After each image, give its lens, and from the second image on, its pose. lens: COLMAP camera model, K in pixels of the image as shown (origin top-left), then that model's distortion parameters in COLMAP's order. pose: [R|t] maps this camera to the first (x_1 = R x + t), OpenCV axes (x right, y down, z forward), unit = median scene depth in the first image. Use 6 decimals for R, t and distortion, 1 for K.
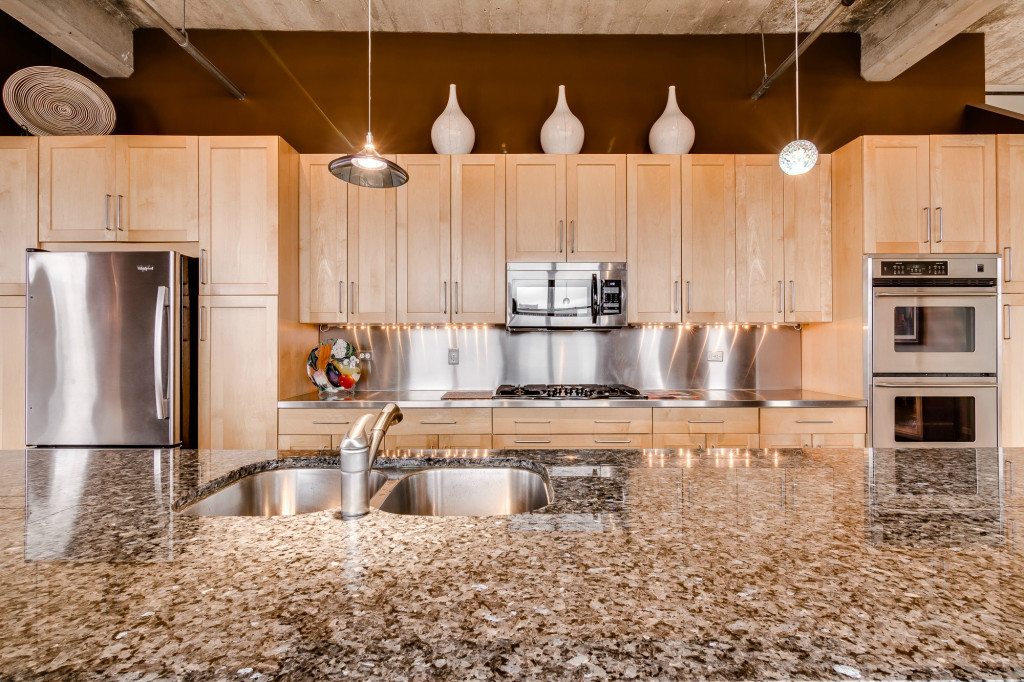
lens RADIAL K [[457.1, 0, 515.3], [0, 457.1, 348.0], [0, 0, 1]] dist [-0.002979, 0.000089]
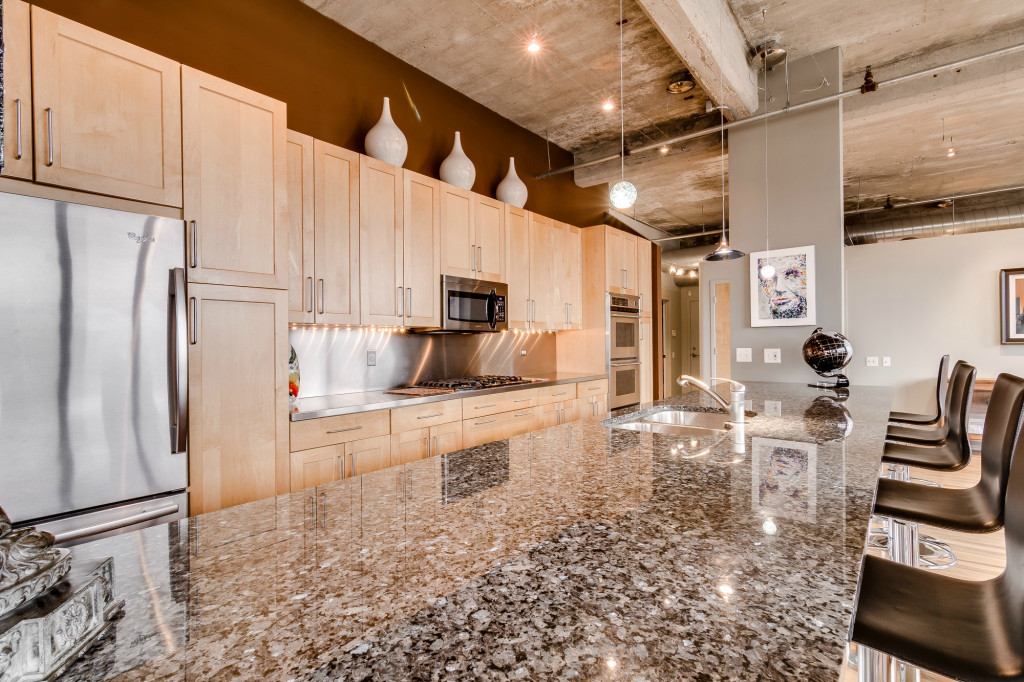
lens RADIAL K [[457.1, 0, 511.0], [0, 457.1, 341.7], [0, 0, 1]] dist [-0.002979, 0.000089]
pose [[0.659795, -0.004760, 0.751430, -0.775727], [0.017566, 0.999804, -0.009091, -0.004441], [-0.751240, 0.019197, 0.659750, 0.114093]]
